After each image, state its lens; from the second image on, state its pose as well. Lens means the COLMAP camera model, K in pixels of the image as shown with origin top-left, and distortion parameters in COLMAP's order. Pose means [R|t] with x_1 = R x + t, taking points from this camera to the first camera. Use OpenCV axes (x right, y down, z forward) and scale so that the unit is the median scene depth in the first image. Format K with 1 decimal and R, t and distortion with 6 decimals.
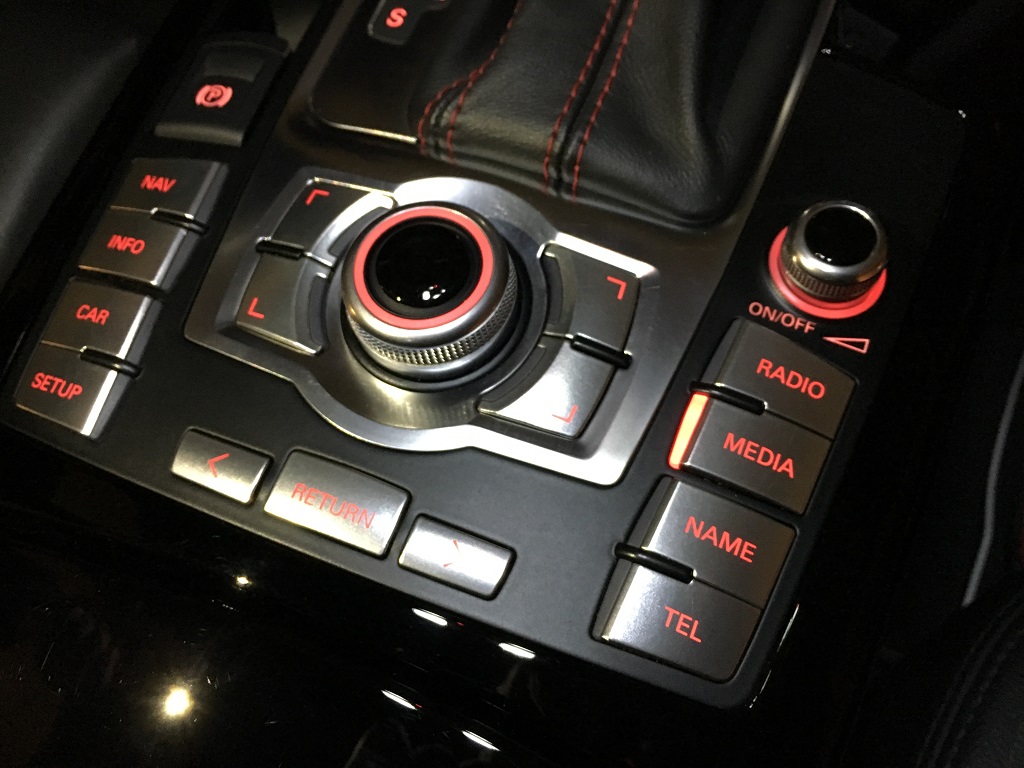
lens RADIAL K [[874.4, 0, 507.7], [0, 874.4, 389.1], [0, 0, 1]] dist [0.042140, -0.001748]
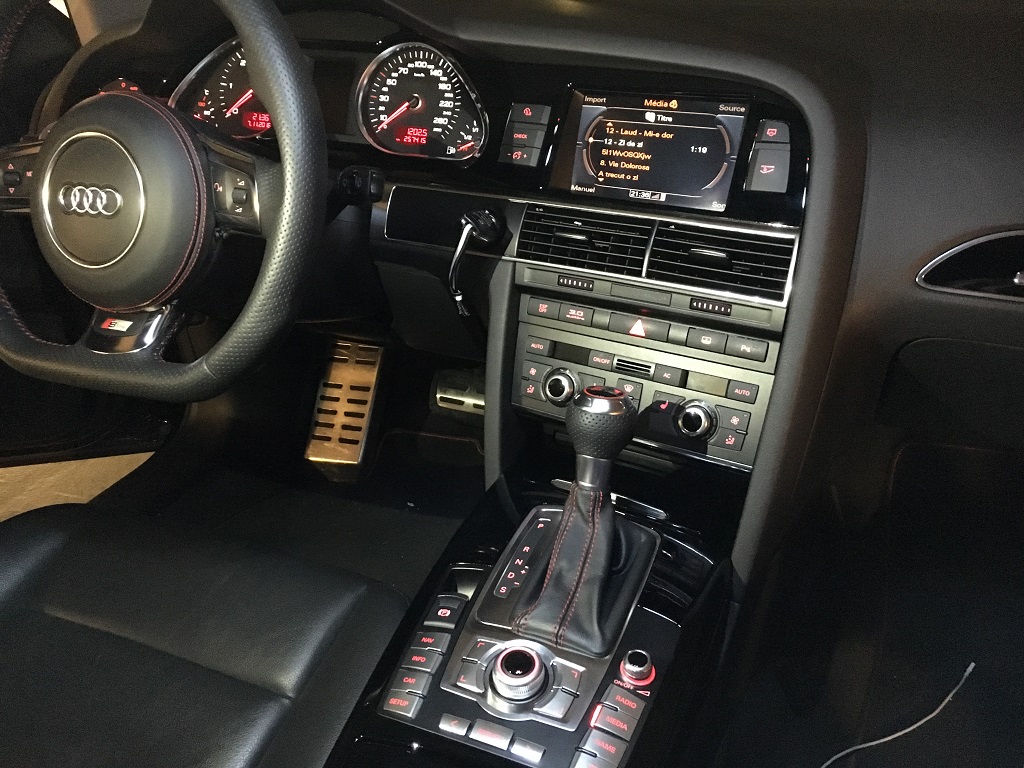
lens RADIAL K [[874.4, 0, 514.7], [0, 874.4, 387.0], [0, 0, 1]] dist [0.042140, -0.001748]
pose [[0.998977, 0.039378, 0.022249, -0.209838], [-0.021189, 0.842070, -0.538952, 0.735065], [-0.039958, 0.537929, 0.842043, -2.278817]]
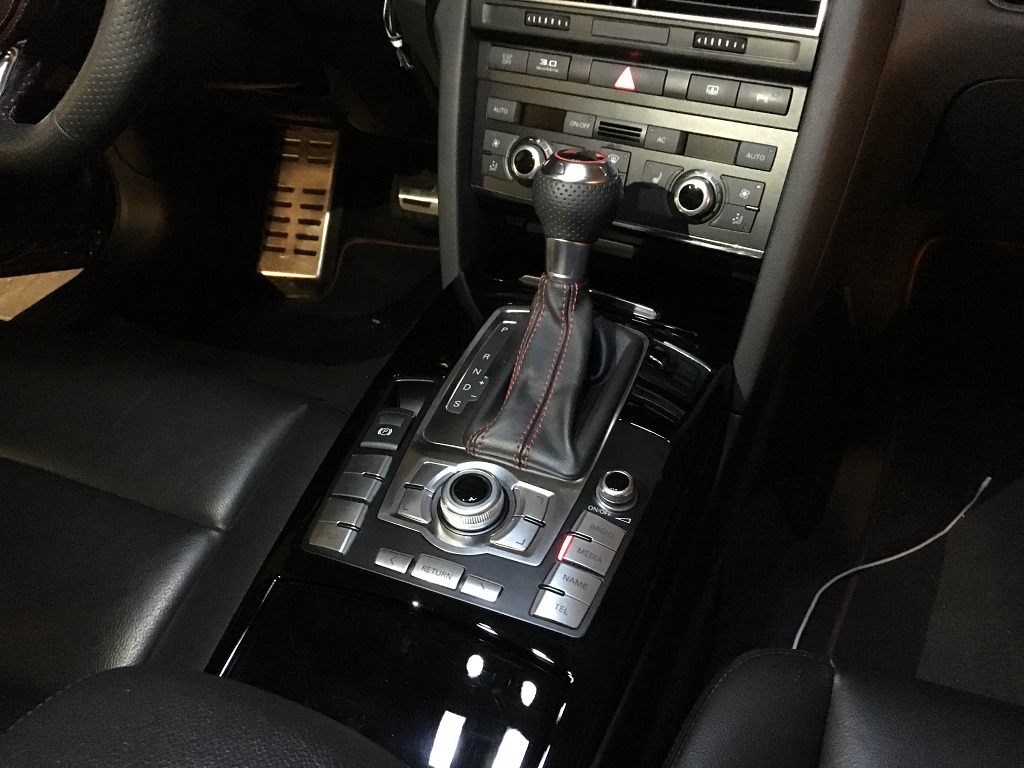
lens RADIAL K [[874.4, 0, 518.0], [0, 874.4, 394.1], [0, 0, 1]] dist [0.042140, -0.001748]
pose [[0.999232, 0.018423, 0.034590, -0.043979], [-0.004642, 0.932046, -0.362311, 0.543425], [-0.038914, 0.361872, 0.931415, -1.592930]]
